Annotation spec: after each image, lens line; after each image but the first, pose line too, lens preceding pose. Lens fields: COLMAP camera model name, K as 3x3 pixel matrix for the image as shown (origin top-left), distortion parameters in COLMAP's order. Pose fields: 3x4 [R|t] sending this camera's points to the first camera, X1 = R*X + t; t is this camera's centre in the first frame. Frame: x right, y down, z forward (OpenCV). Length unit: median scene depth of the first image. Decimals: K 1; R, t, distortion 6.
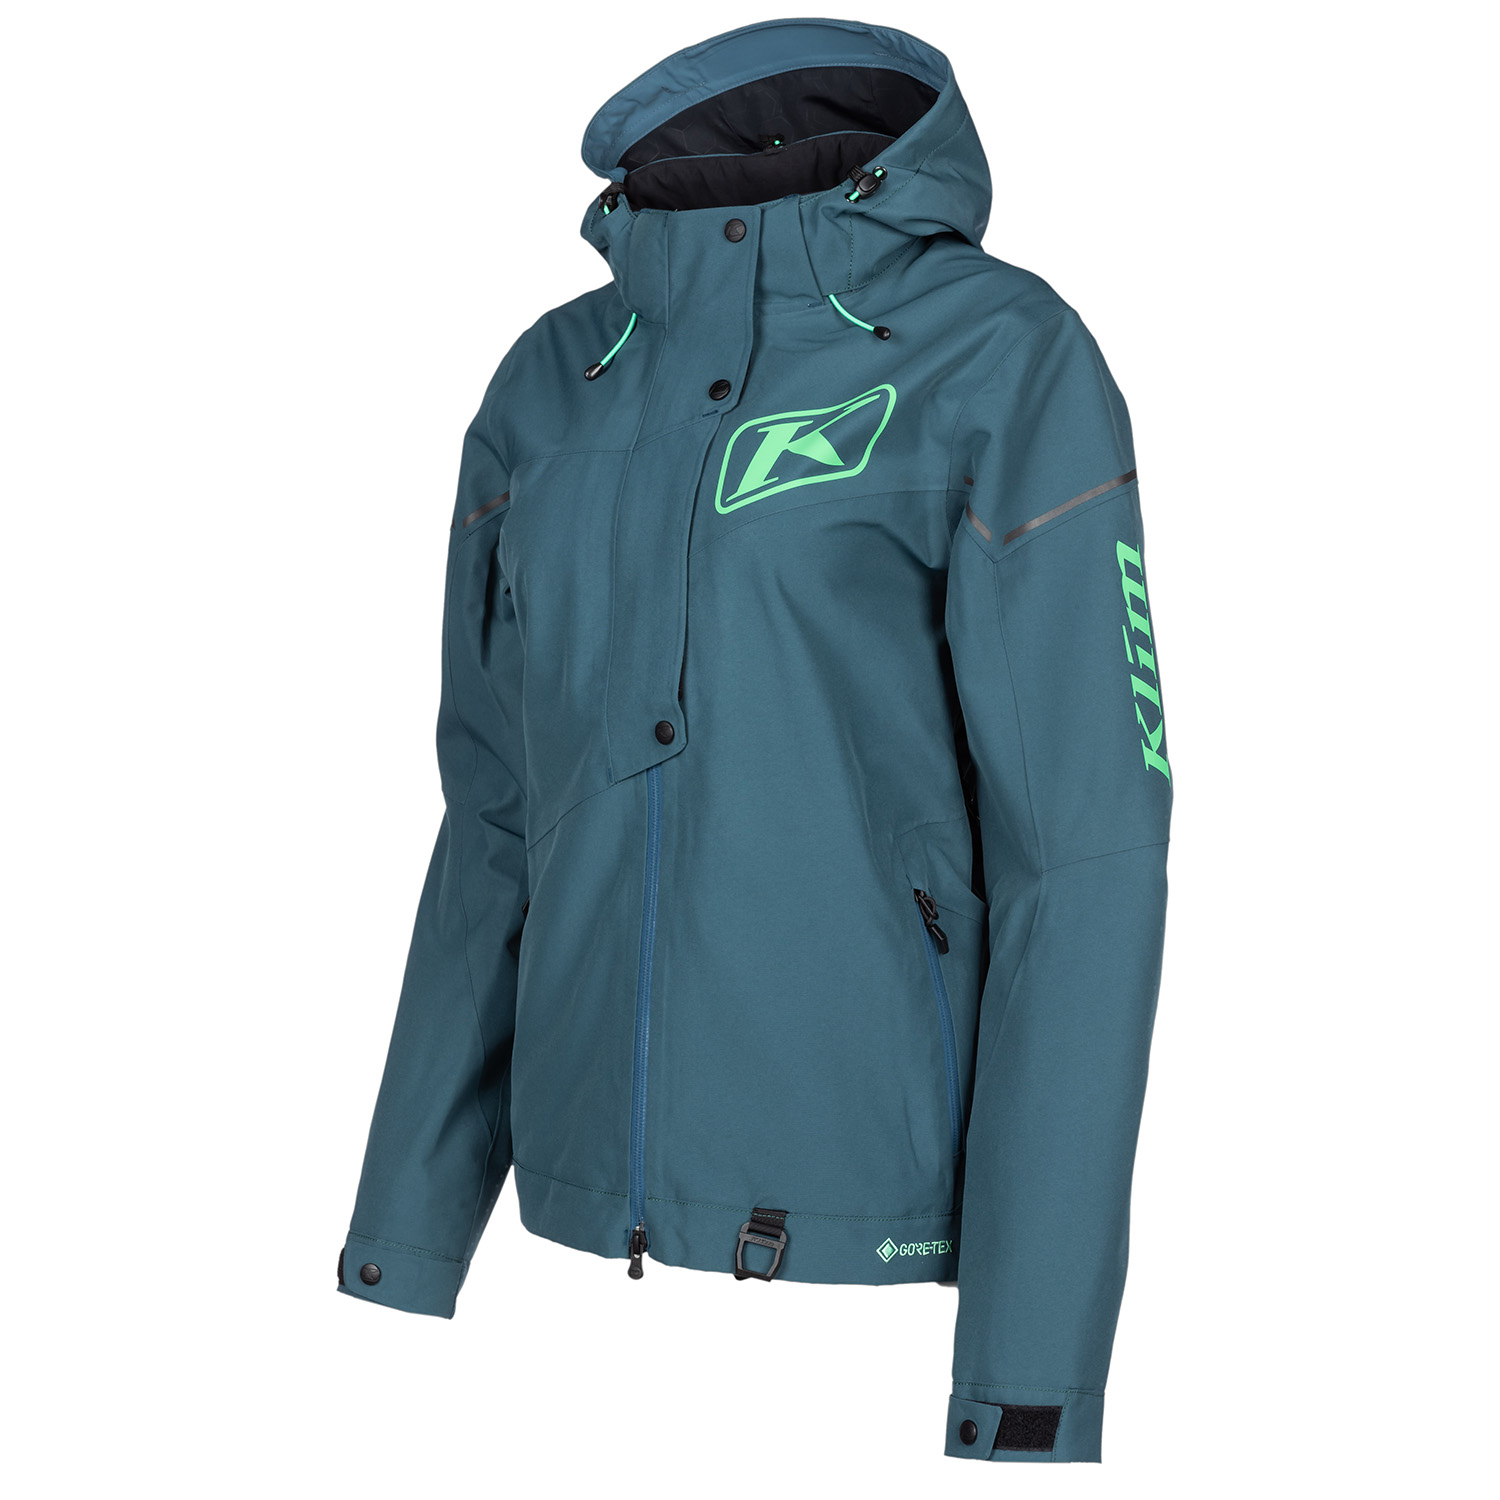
lens RADIAL K [[2961.7, 0, 750.0], [0, 2961.7, 704.8], [0, 0, 1]] dist [-0.032719, -0.042007]
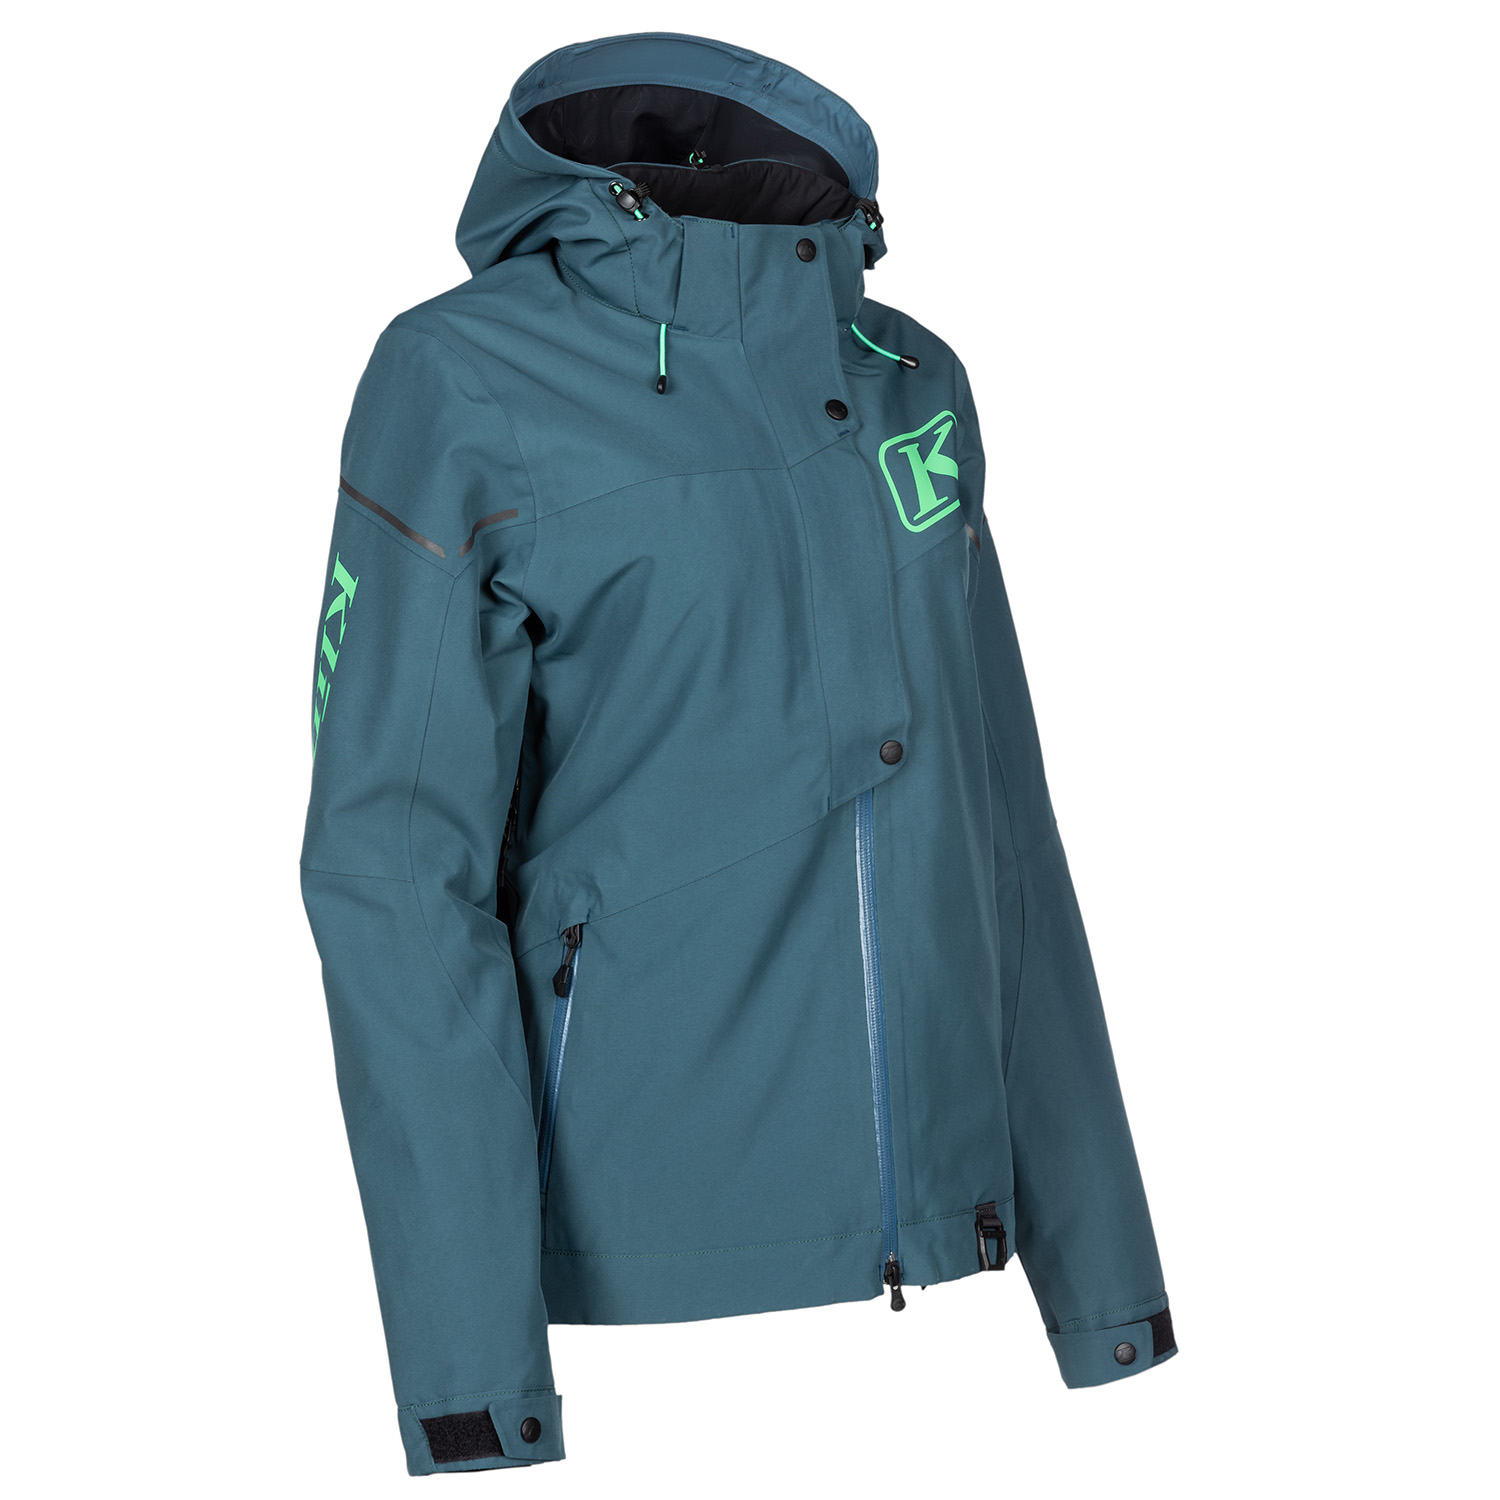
lens RADIAL K [[2989.7, 0, 750.0], [0, 2989.7, 750.0], [0, 0, 1]] dist [-0.005979, 0.013083]
pose [[0.397910, -0.063260, 0.915241, -0.943864], [0.084030, 0.995939, 0.032305, -0.027250], [-0.913568, 0.064053, 0.401610, 0.626566]]
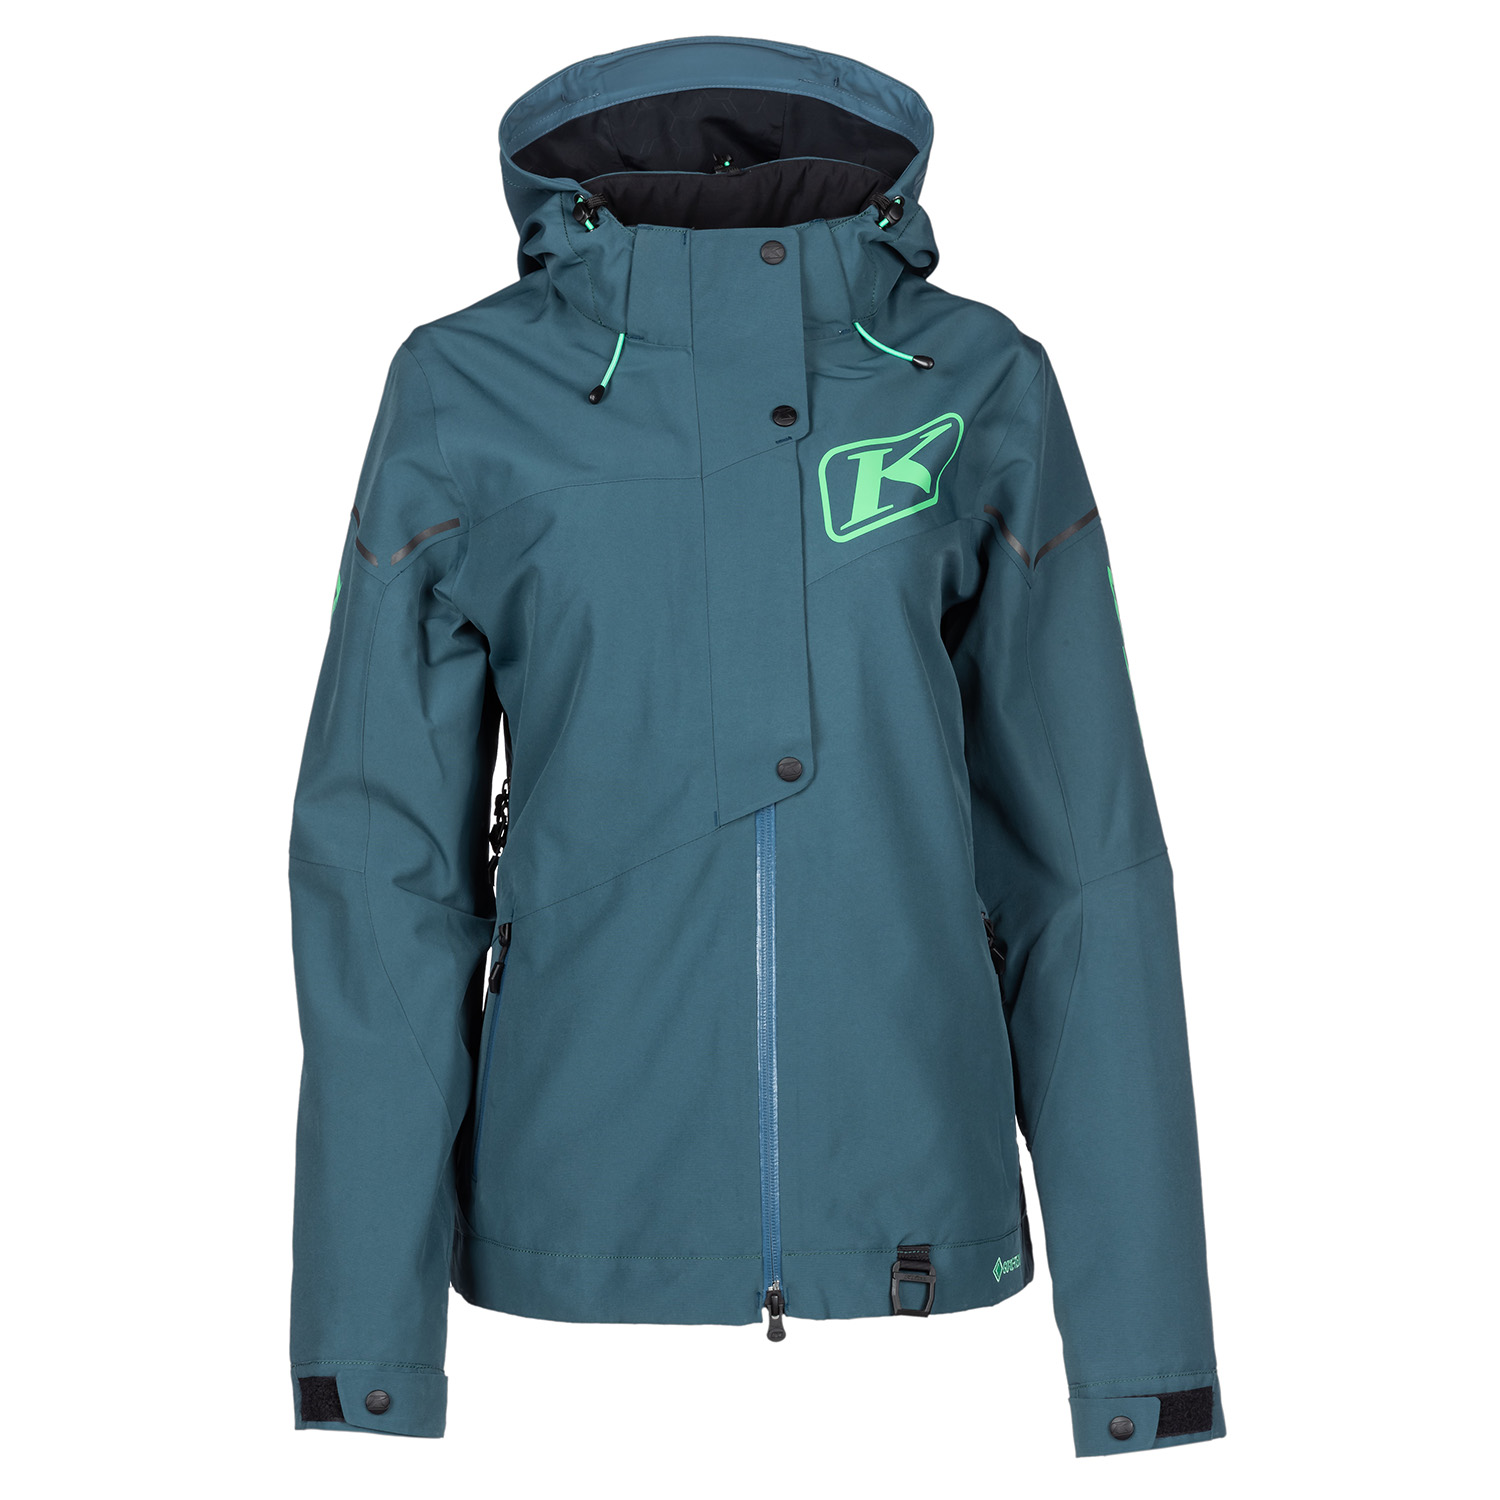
lens RADIAL K [[2989.7, 0, 750.0], [0, 2989.7, 750.0], [0, 0, 1]] dist [-0.005979, 0.013083]
pose [[0.805245, -0.049722, 0.590854, -0.601140], [0.053537, 0.998505, 0.011064, -0.008335], [-0.590520, 0.022723, 0.806703, 0.216463]]
